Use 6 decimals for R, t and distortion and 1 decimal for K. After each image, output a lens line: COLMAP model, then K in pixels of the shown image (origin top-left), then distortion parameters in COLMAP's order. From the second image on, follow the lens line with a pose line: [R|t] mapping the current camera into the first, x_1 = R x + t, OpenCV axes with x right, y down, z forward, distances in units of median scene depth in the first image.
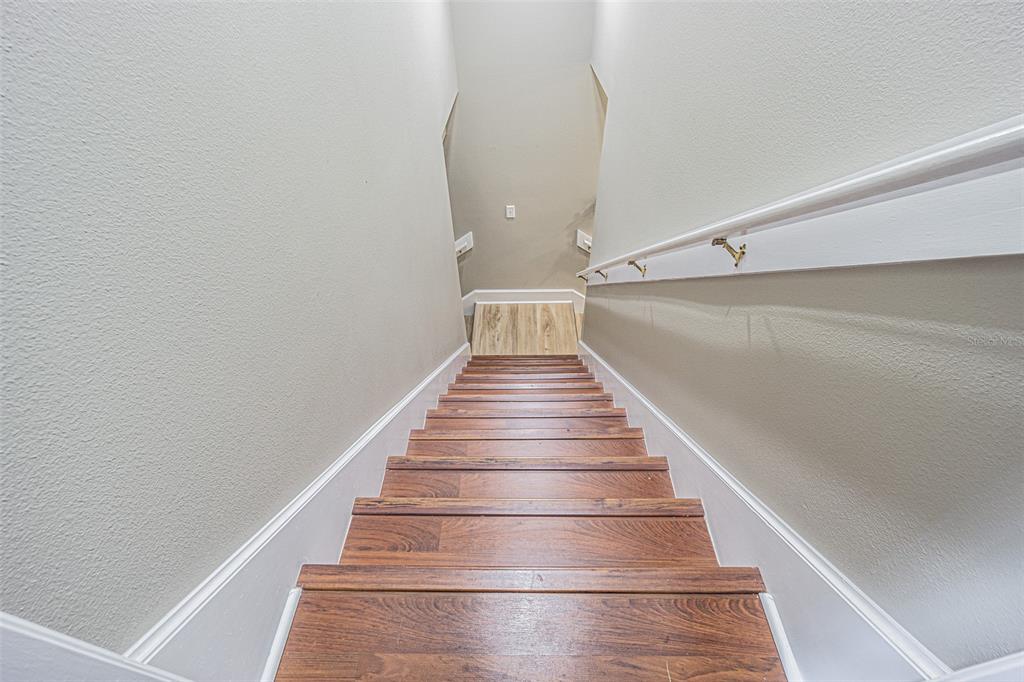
lens RADIAL K [[444.6, 0, 511.3], [0, 444.6, 339.9], [0, 0, 1]] dist [-0.005853, -0.001395]
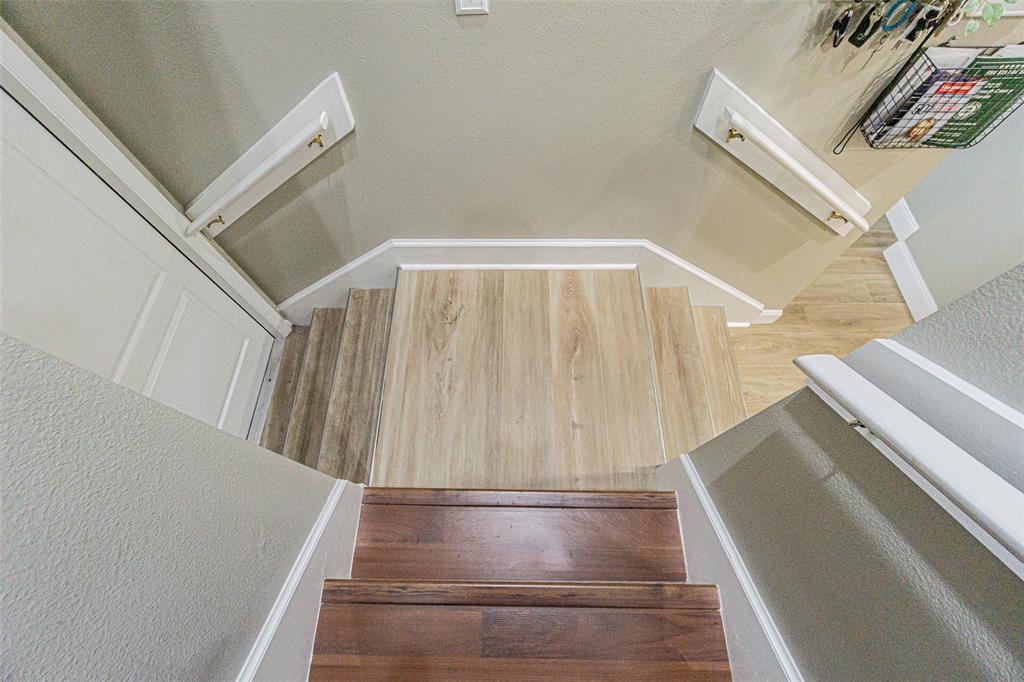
lens RADIAL K [[444.6, 0, 513.1], [0, 444.6, 343.2], [0, 0, 1]] dist [-0.005853, -0.001395]
pose [[0.999674, 0.001541, 0.025479, 0.014149], [-0.010069, 0.941031, 0.338171, -0.159970], [-0.023455, -0.338317, 0.940740, 0.609600]]
